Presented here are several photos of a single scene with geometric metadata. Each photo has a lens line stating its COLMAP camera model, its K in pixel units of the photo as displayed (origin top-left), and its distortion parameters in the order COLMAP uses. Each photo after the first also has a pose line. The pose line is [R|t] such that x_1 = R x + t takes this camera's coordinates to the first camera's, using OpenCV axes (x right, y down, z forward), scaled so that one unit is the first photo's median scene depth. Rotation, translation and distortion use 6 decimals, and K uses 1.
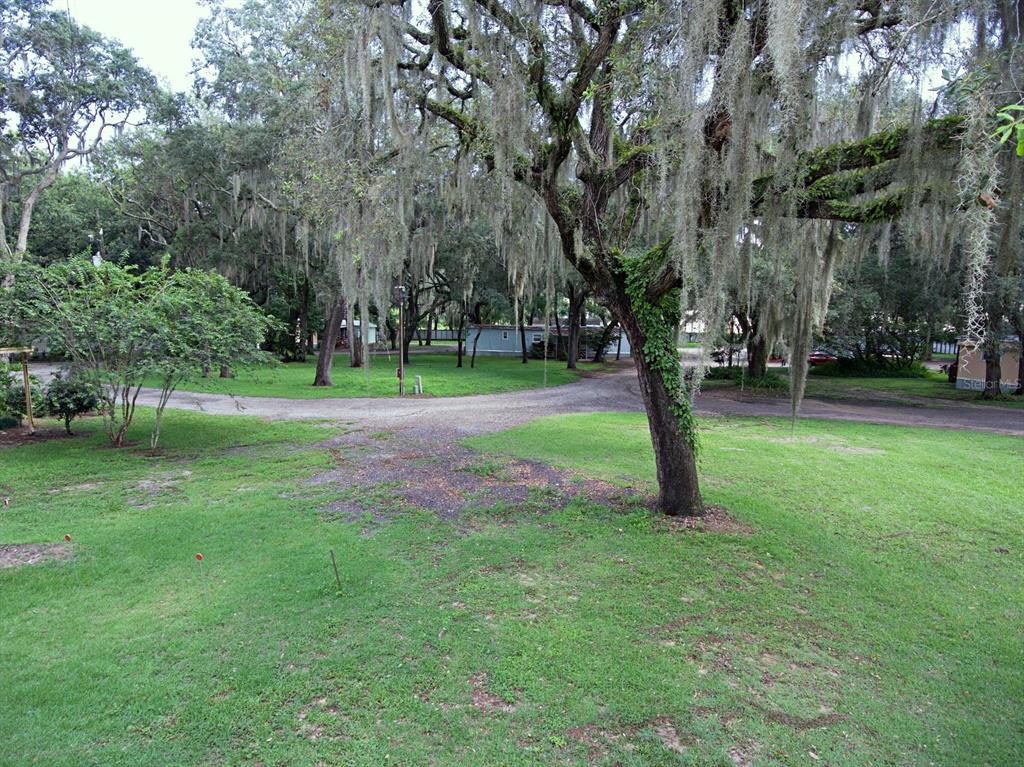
lens RADIAL K [[613.1, 0, 513.4], [0, 613.1, 383.2], [0, 0, 1]] dist [-0.012400, 0.001402]
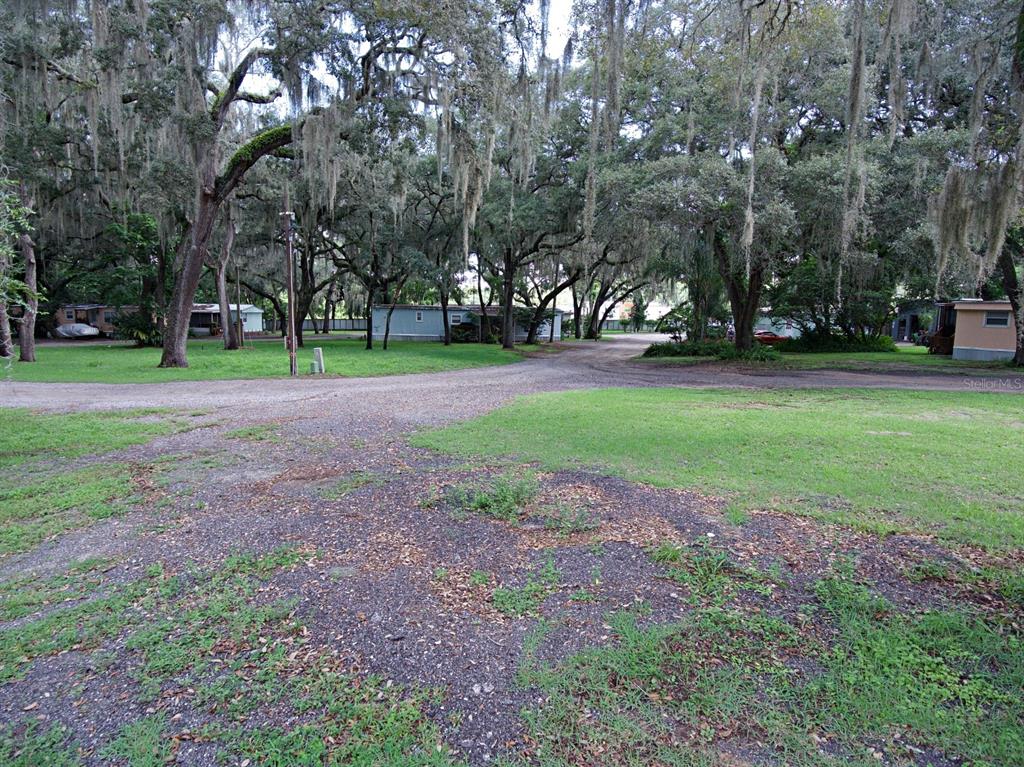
lens RADIAL K [[613.1, 0, 509.7], [0, 613.1, 384.6], [0, 0, 1]] dist [-0.012400, 0.001402]
pose [[0.987688, -0.023514, 0.154659, -0.037857], [0.022631, 0.999716, 0.007468, 0.021670], [-0.154790, -0.003876, 0.987940, 0.216439]]
